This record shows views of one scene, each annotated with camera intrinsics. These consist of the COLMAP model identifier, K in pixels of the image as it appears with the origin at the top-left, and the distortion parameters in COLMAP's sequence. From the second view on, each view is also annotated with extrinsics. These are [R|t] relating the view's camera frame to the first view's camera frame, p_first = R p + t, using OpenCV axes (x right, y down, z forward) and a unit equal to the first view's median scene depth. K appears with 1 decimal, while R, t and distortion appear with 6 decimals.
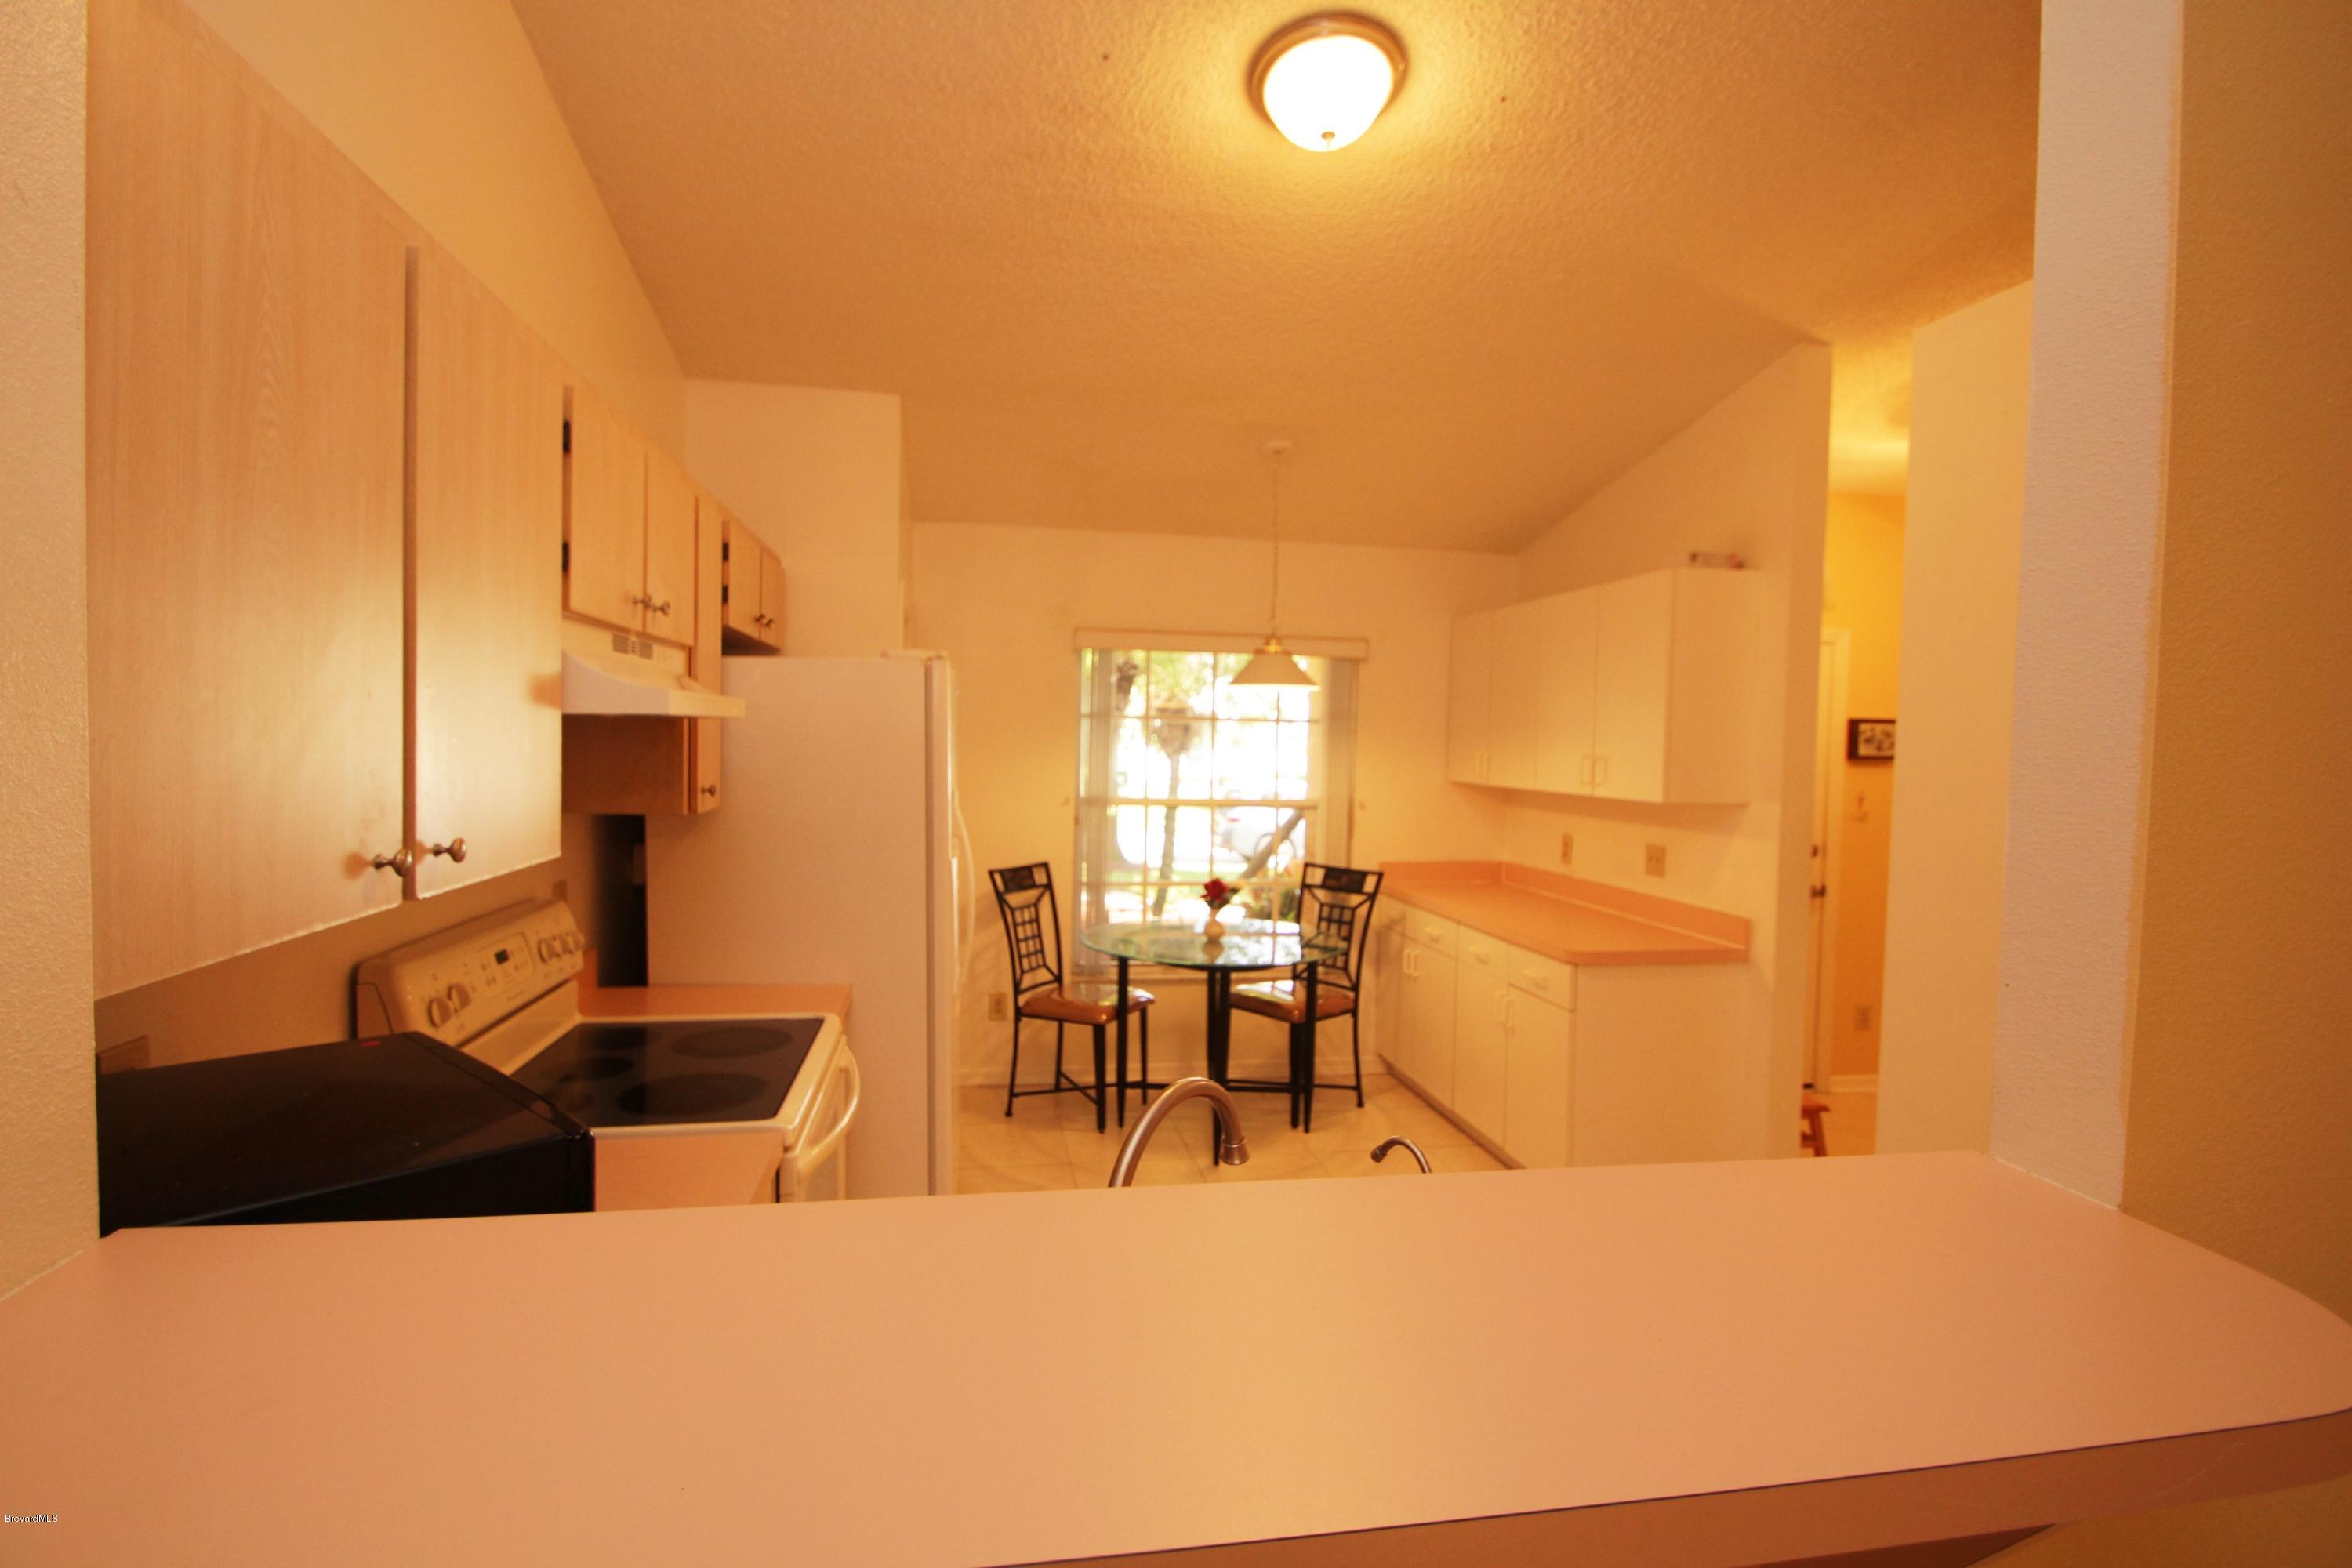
lens RADIAL K [[1111.8, 0, 1161.3], [0, 1111.8, 784.4], [0, 0, 1]] dist [-0.004879, -0.000491]
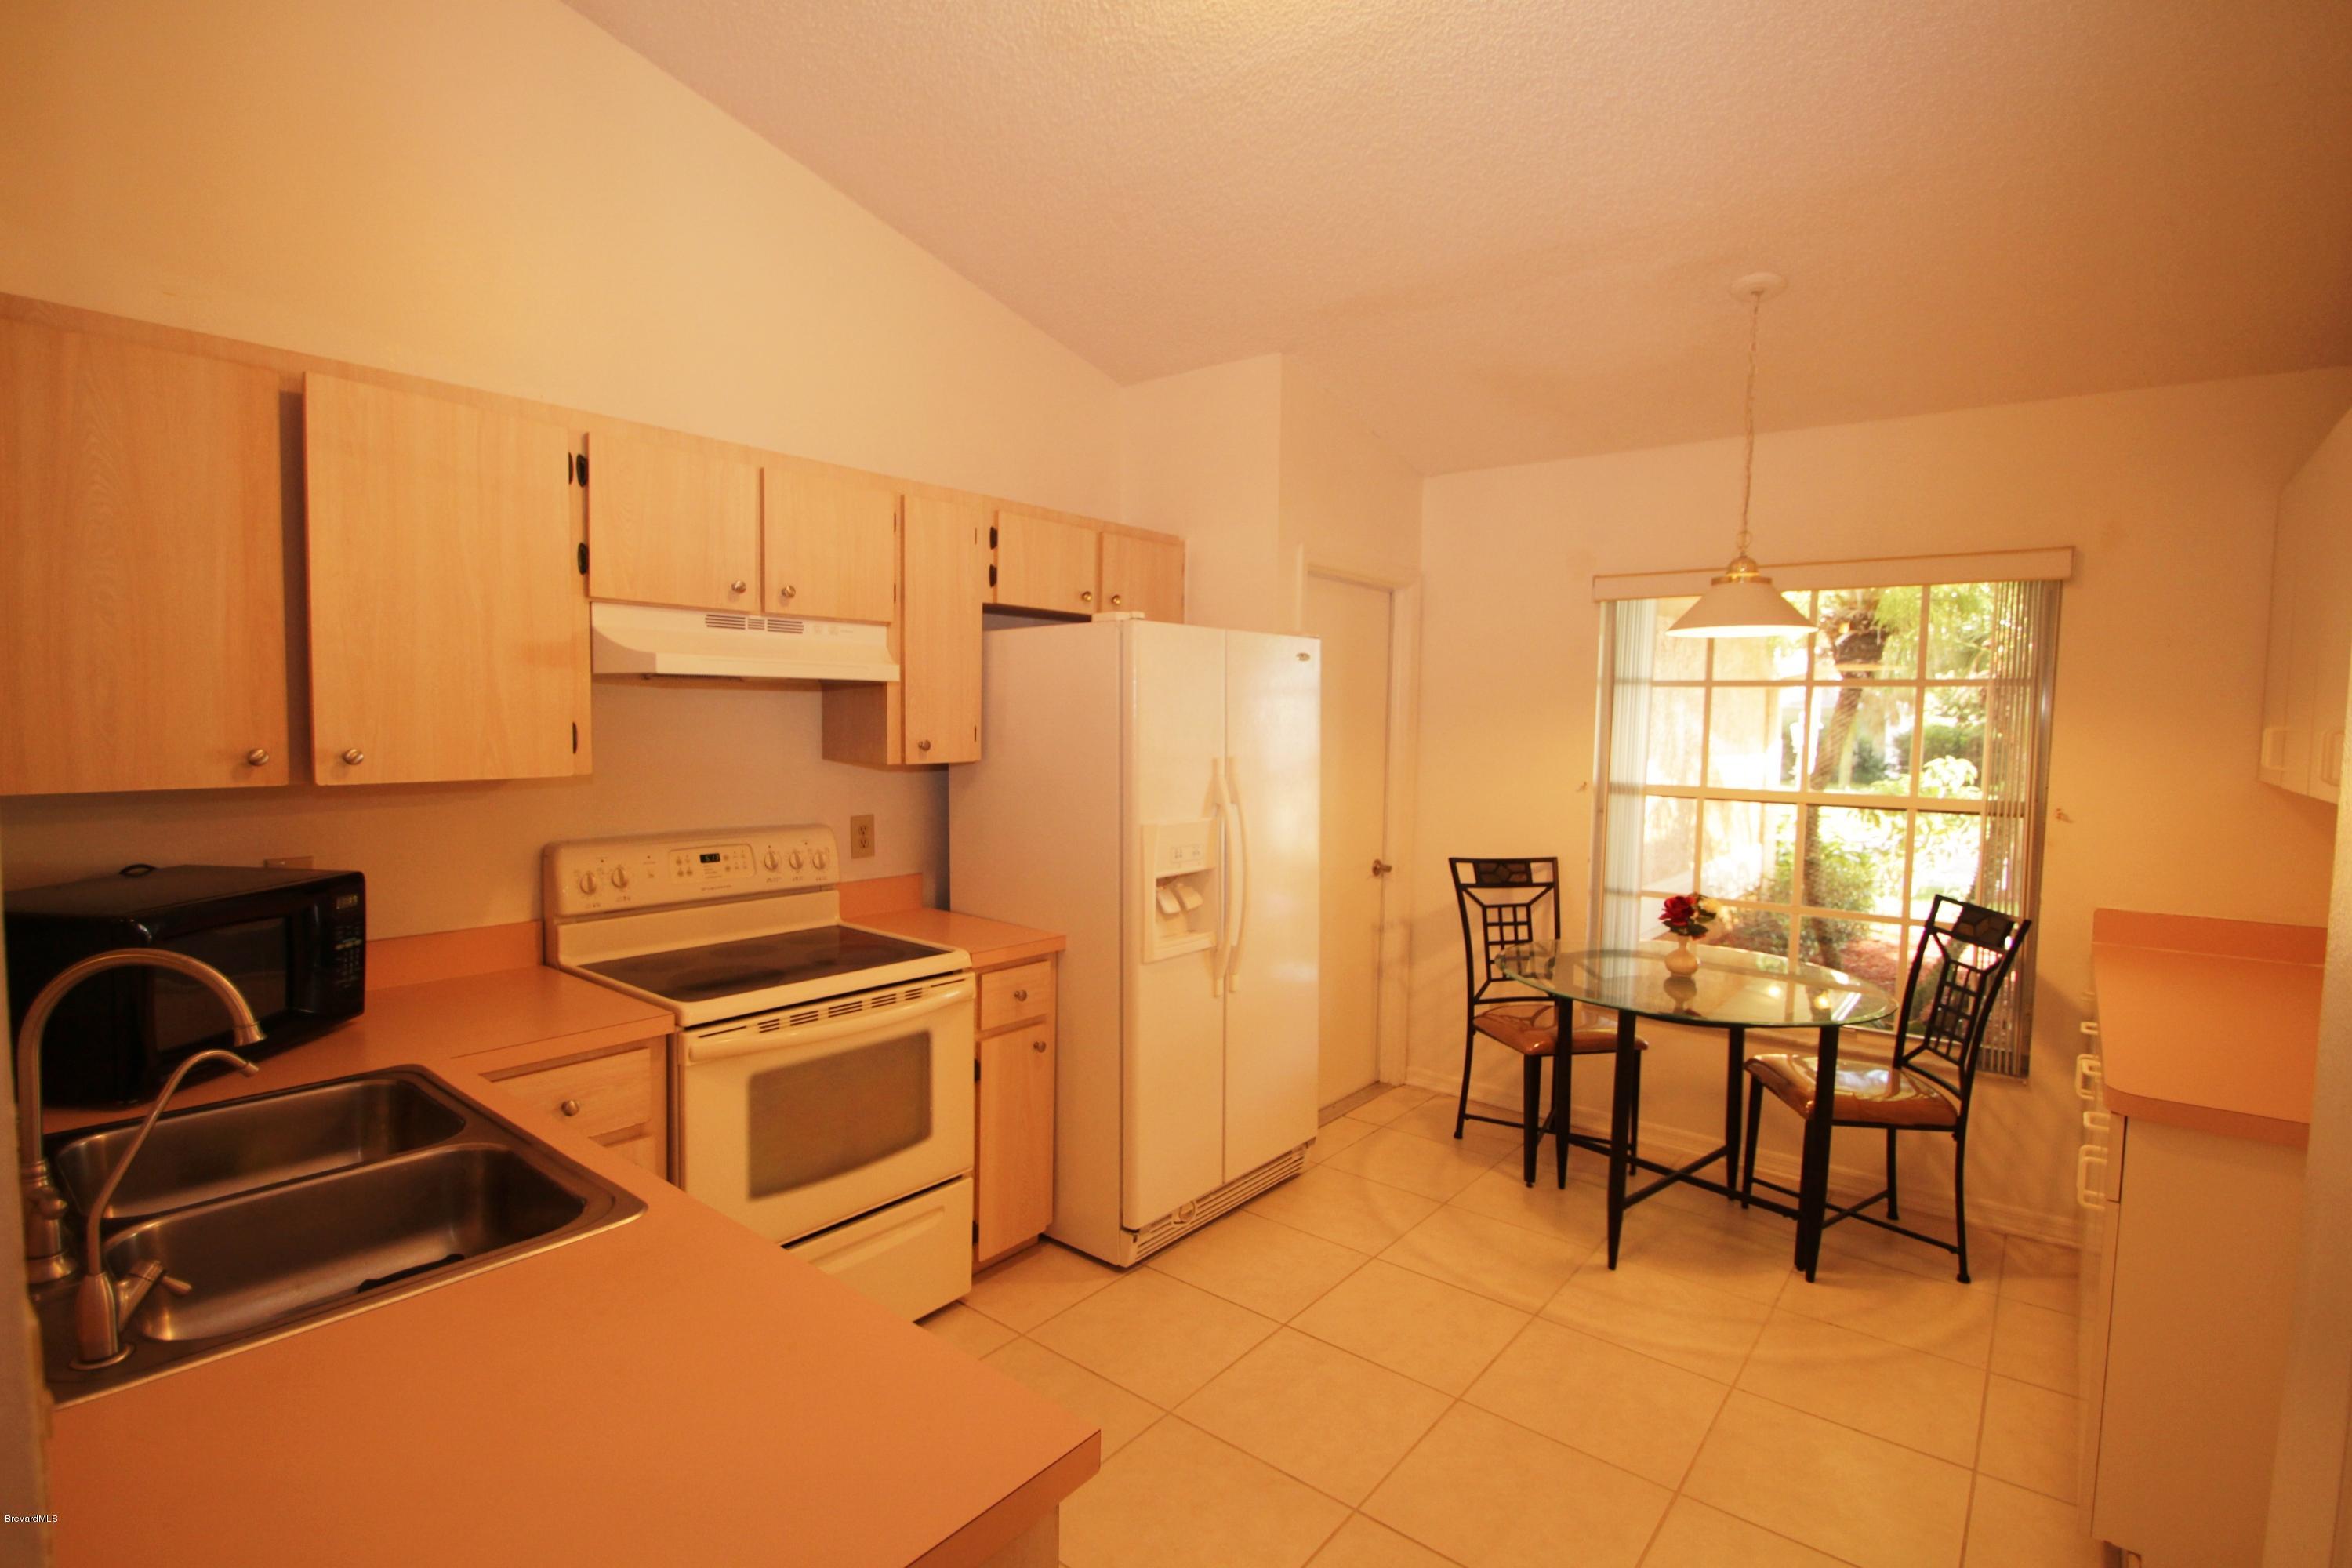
lens RADIAL K [[1109.6, 0, 1164.2], [0, 1109.6, 789.7], [0, 0, 1]] dist [-0.003164, -0.000760]
pose [[0.651442, 0.041101, -0.757585, 0.366957], [-0.034416, 0.999105, 0.024610, 0.008184], [0.757918, 0.010041, 0.652273, 0.243914]]
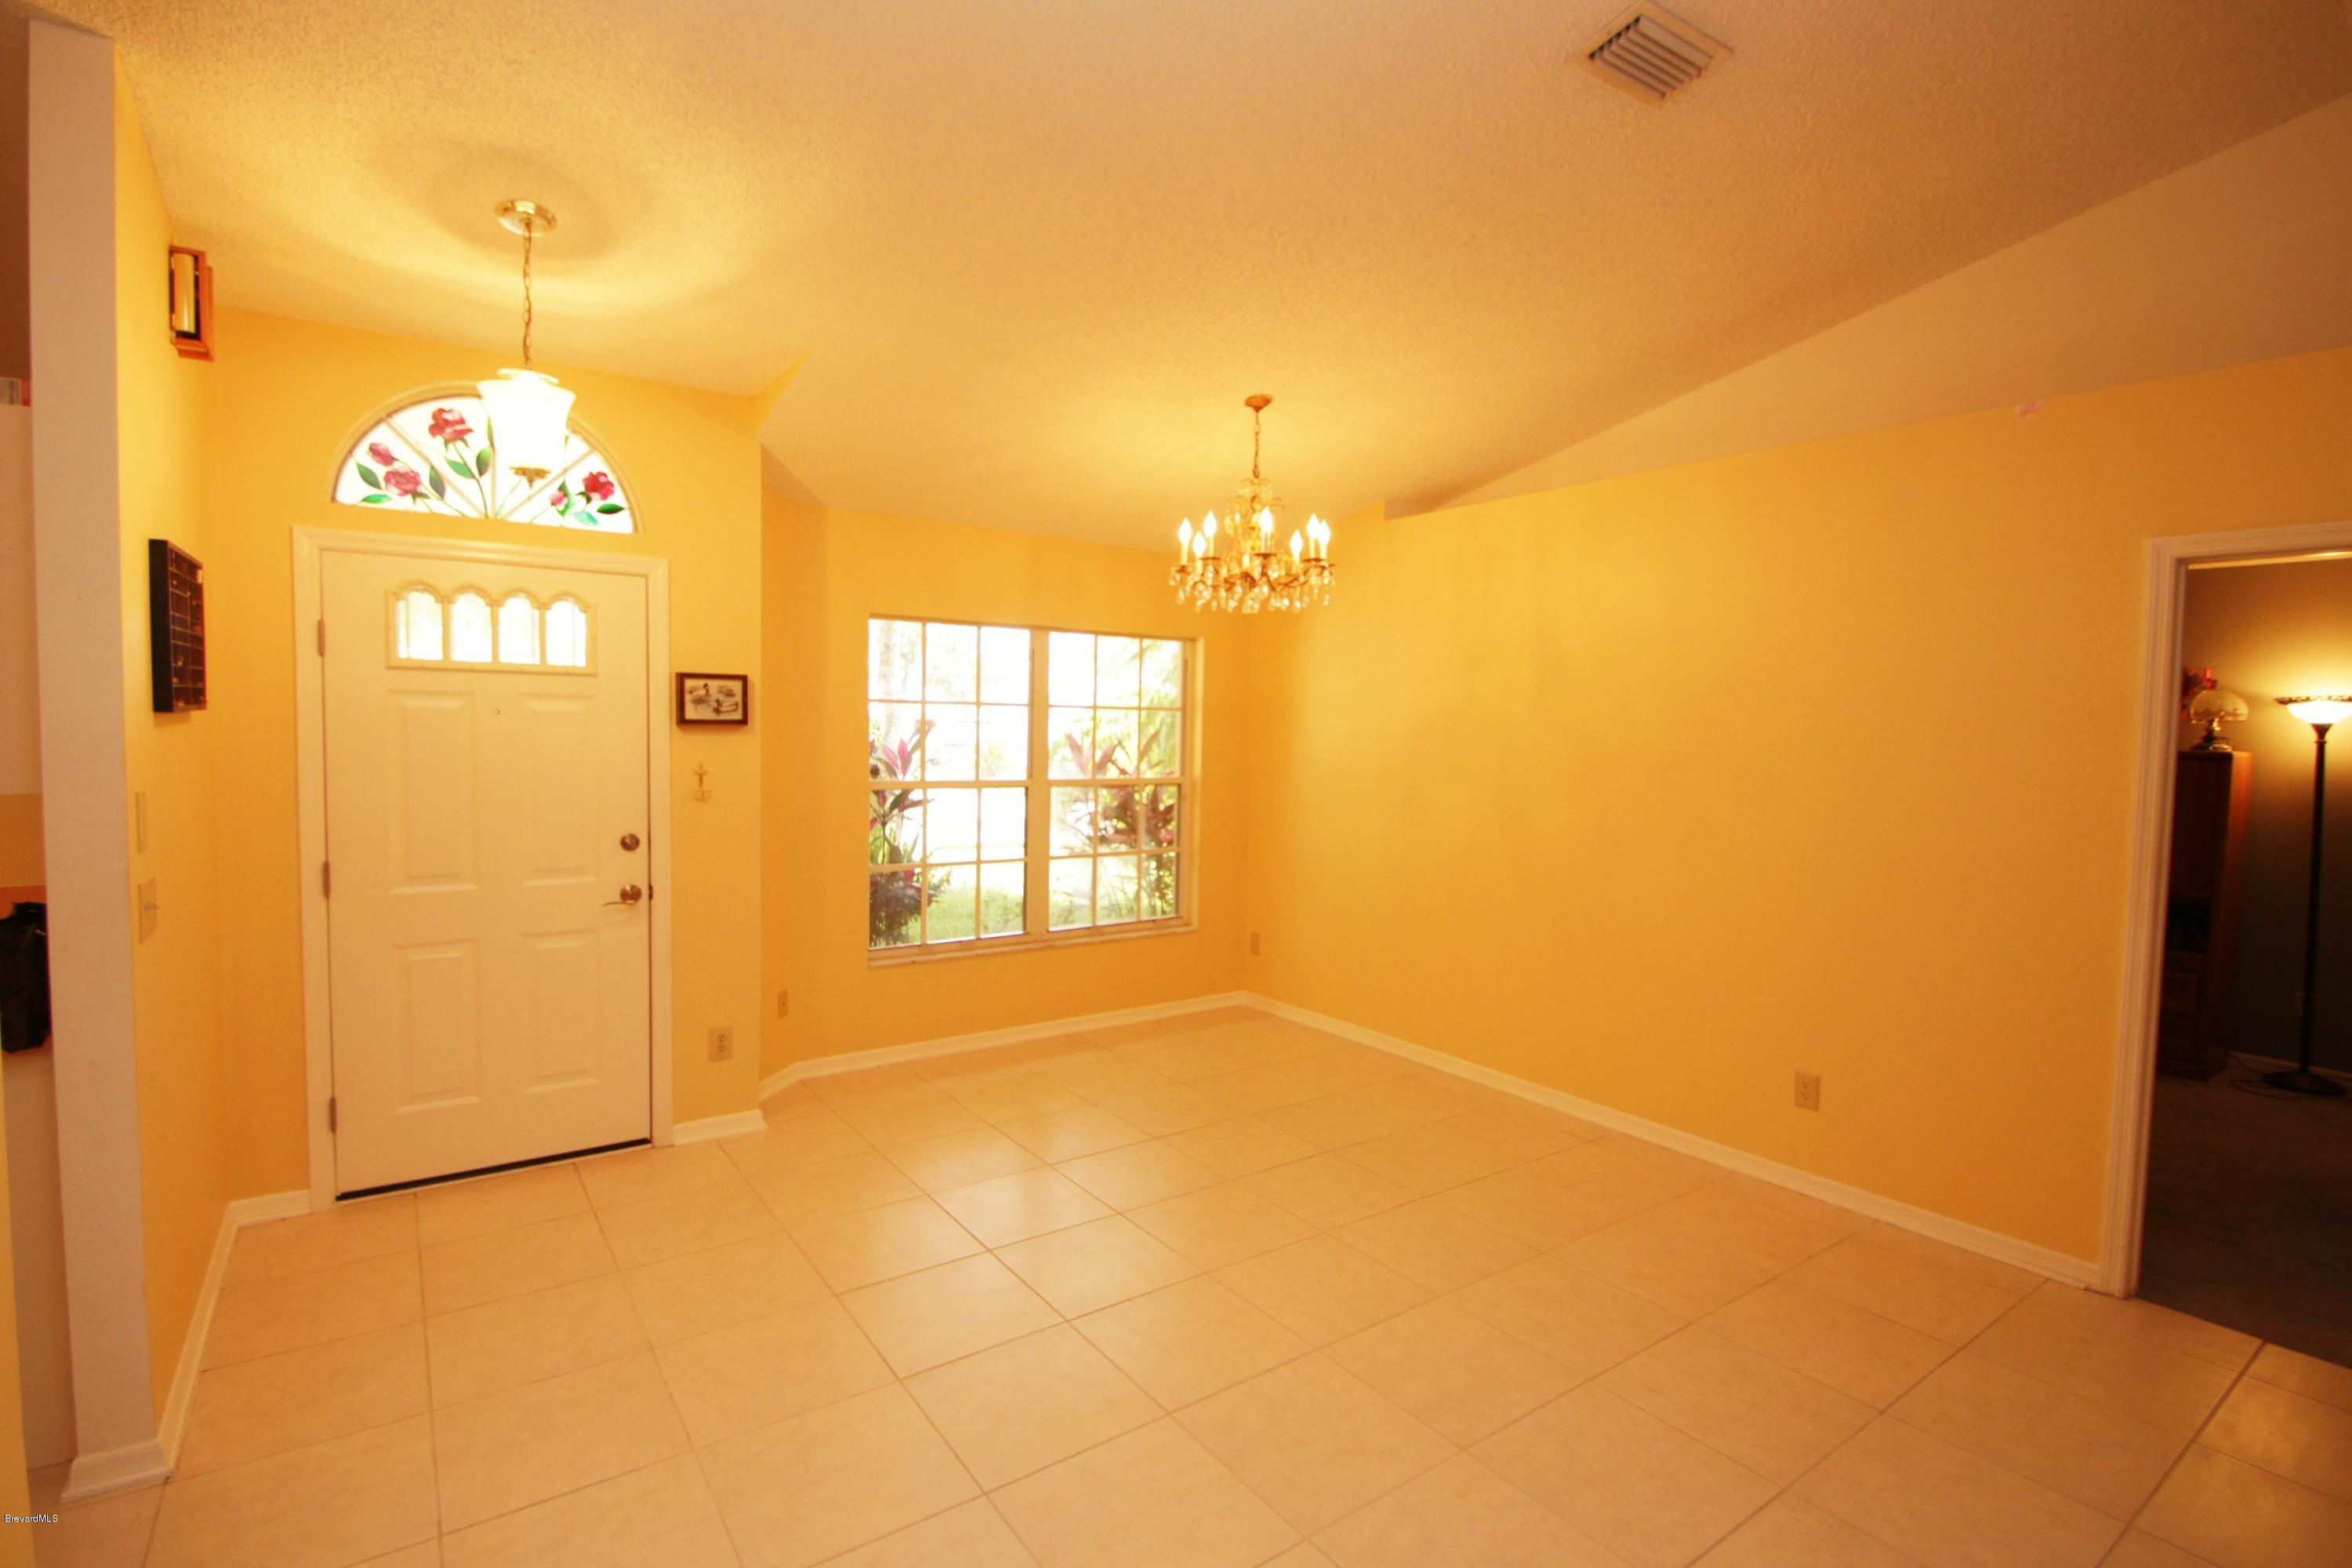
lens RADIAL K [[1111.8, 0, 1161.3], [0, 1111.8, 784.4], [0, 0, 1]] dist [-0.004879, -0.000491]
pose [[0.903069, -0.031651, 0.428327, 0.650228], [0.021698, 0.999370, 0.028102, 0.005720], [-0.428947, -0.016084, 0.903187, 0.150724]]
